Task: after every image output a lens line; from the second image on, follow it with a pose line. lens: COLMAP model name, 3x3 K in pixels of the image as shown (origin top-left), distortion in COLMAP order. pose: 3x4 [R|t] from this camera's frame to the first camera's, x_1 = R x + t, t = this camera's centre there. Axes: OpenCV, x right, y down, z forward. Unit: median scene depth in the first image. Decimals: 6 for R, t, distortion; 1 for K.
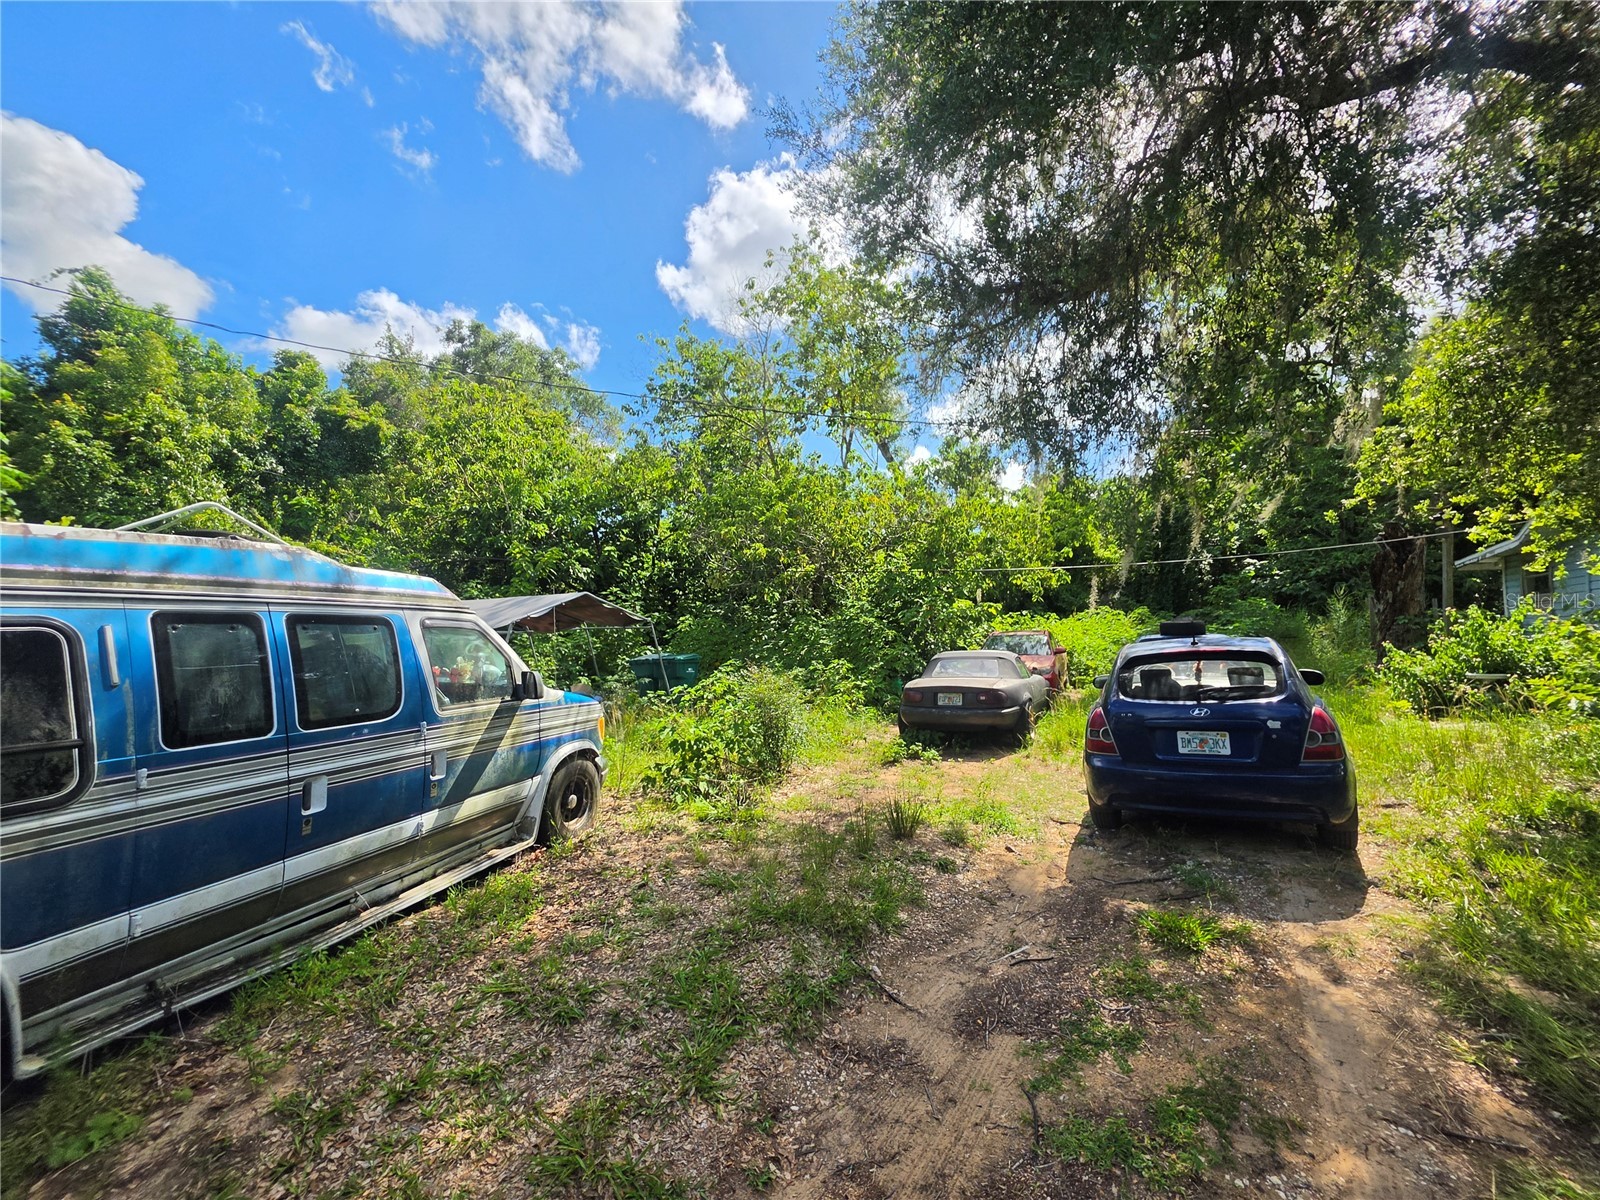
lens RADIAL K [[644.8, 0, 802.4], [0, 644.8, 588.0], [0, 0, 1]] dist [-0.008449, 0.000372]
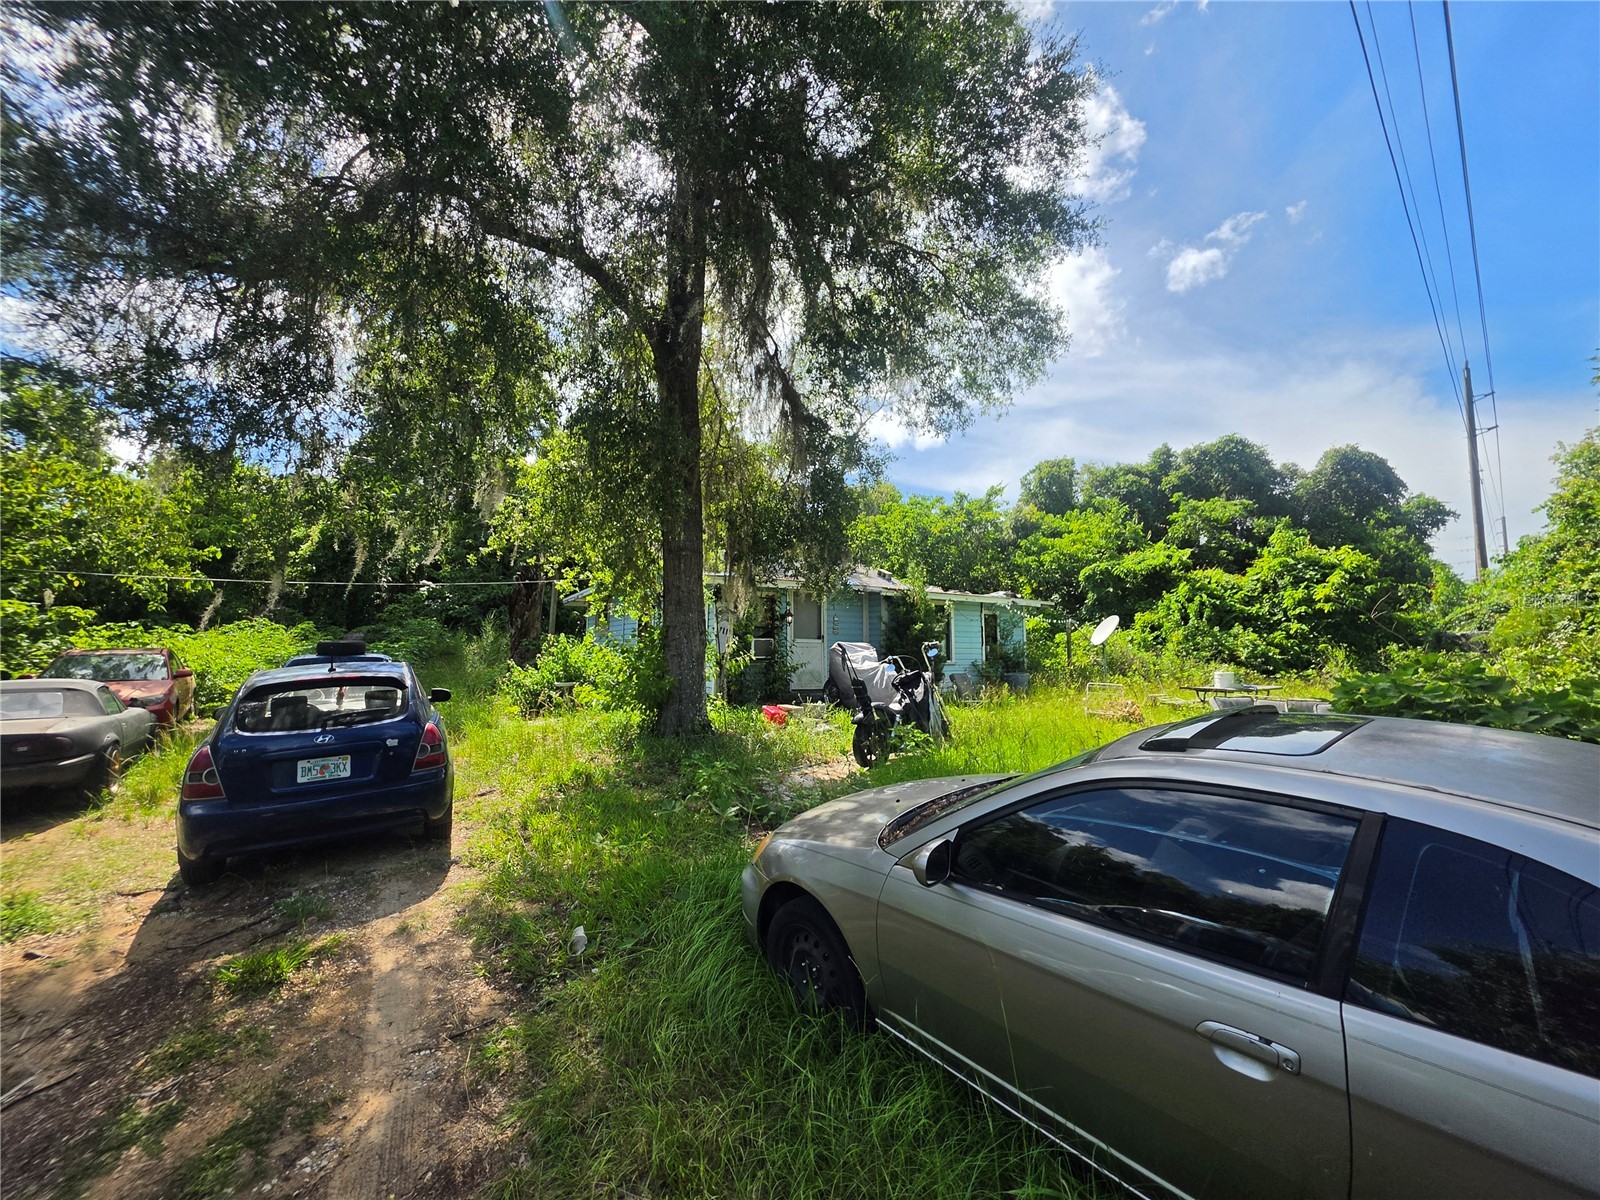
lens RADIAL K [[644.8, 0, 802.4], [0, 644.8, 588.0], [0, 0, 1]] dist [-0.008449, 0.000372]
pose [[0.429217, 0.083647, 0.899320, 0.007417], [-0.066706, 0.995919, -0.060795, -0.030083], [-0.900735, -0.033896, 0.433045, -0.102762]]
